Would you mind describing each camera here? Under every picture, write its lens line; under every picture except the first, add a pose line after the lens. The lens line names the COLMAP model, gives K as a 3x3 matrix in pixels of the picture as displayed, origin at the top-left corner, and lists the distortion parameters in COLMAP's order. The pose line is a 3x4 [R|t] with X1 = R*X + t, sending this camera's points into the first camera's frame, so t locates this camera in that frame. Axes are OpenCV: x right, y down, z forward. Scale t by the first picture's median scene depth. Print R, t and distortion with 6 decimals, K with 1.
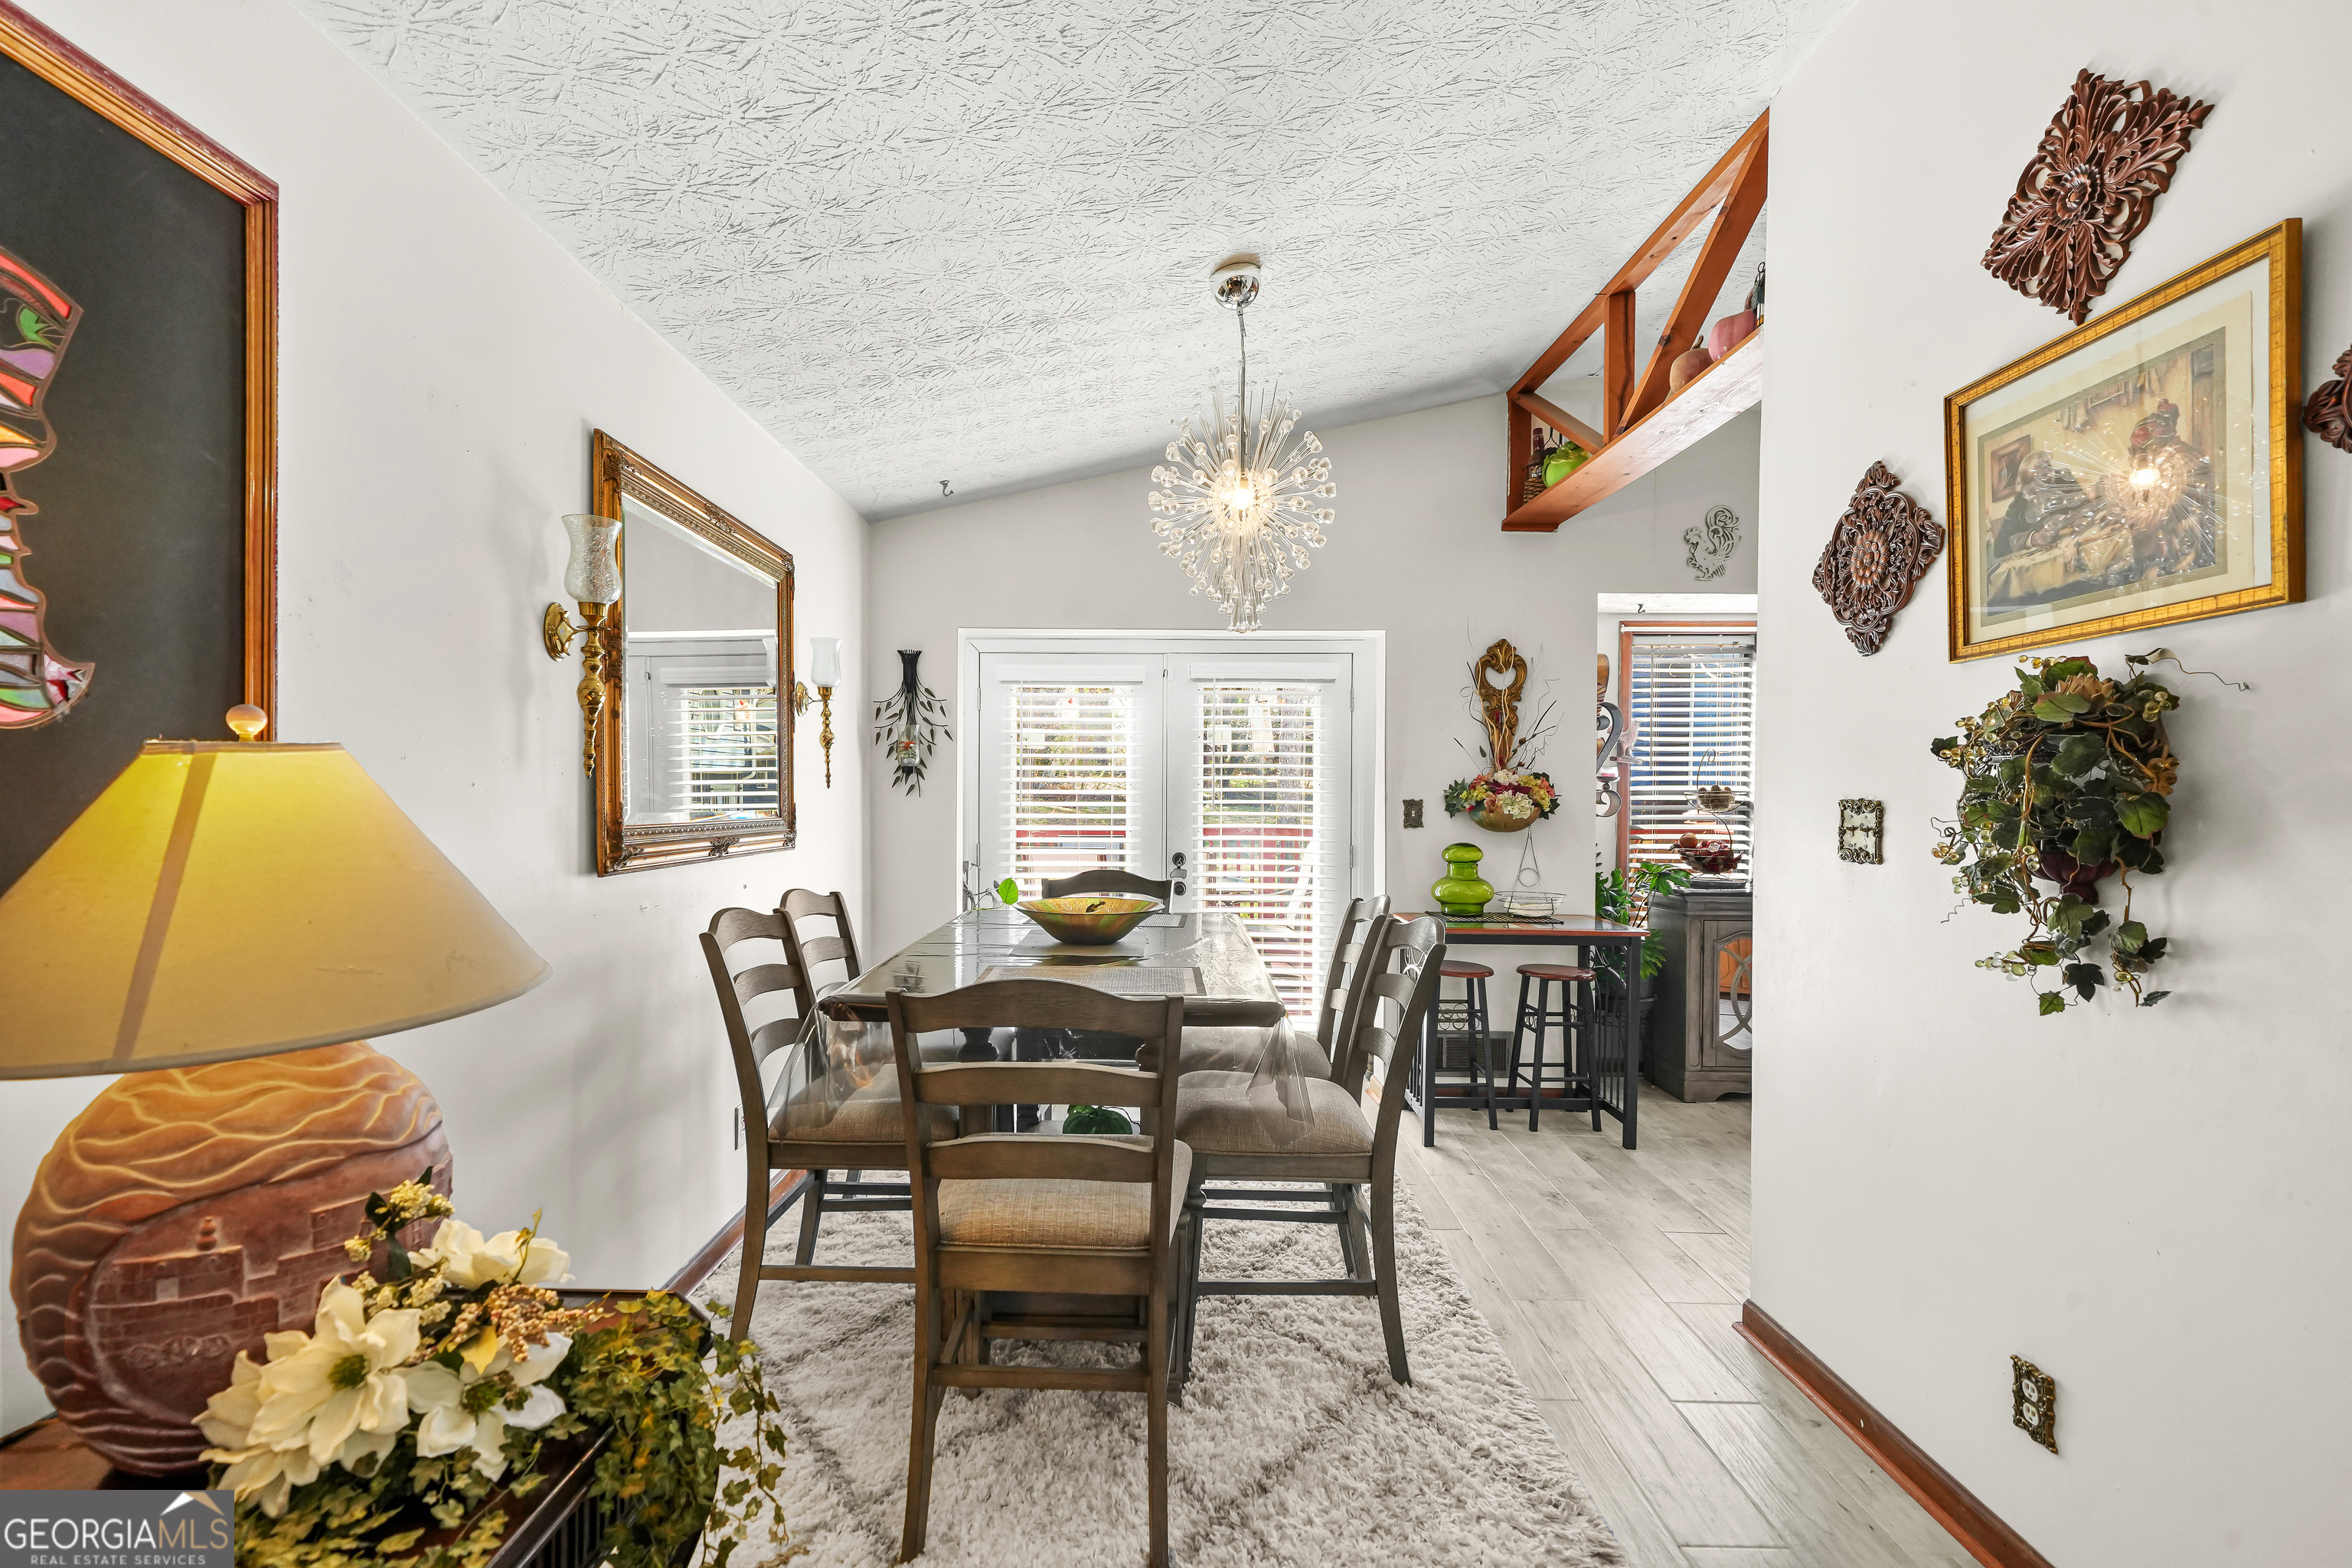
lens RADIAL K [[1078.2, 0, 1158.6], [0, 1078.2, 811.6], [0, 0, 1]] dist [0.014732, 0.000364]
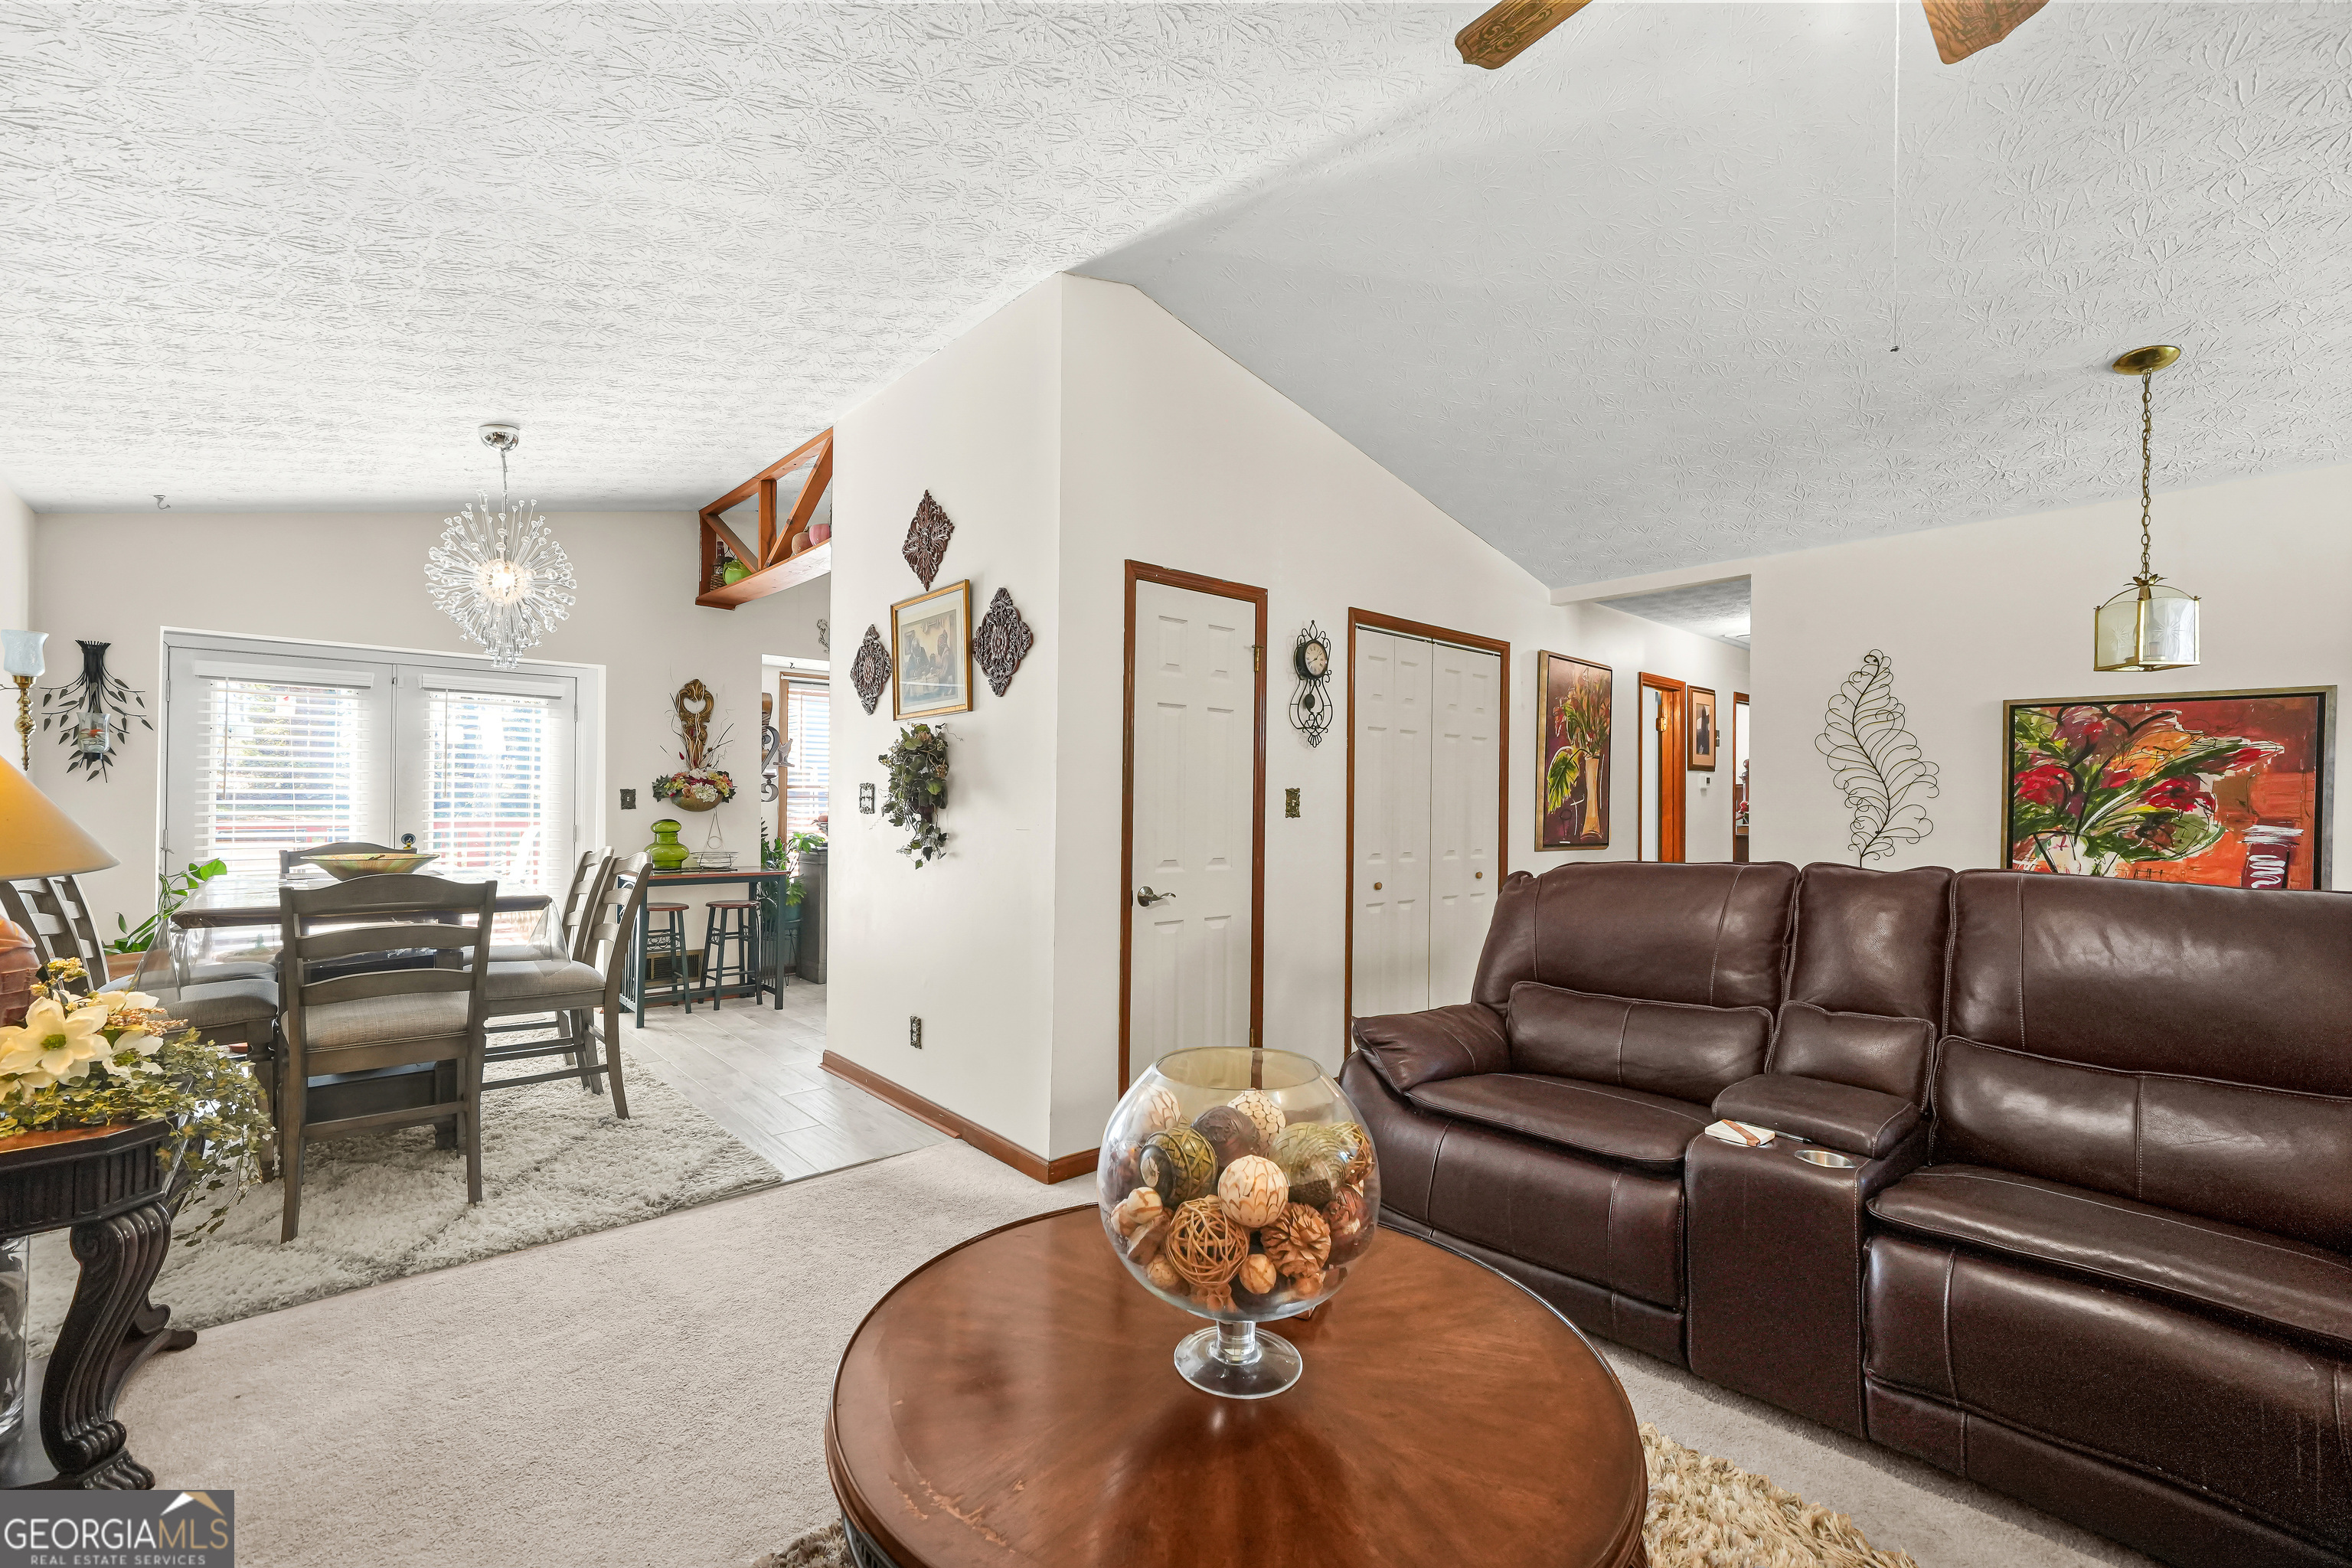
lens RADIAL K [[993.8, 0, 1167.6], [0, 993.8, 792.5], [0, 0, 1]] dist [-0.004847, 0.001590]
pose [[0.741758, 0.006614, 0.670635, -0.170927], [0.009428, 0.999750, -0.020287, 0.042006], [-0.670601, 0.021371, 0.741510, -0.665815]]
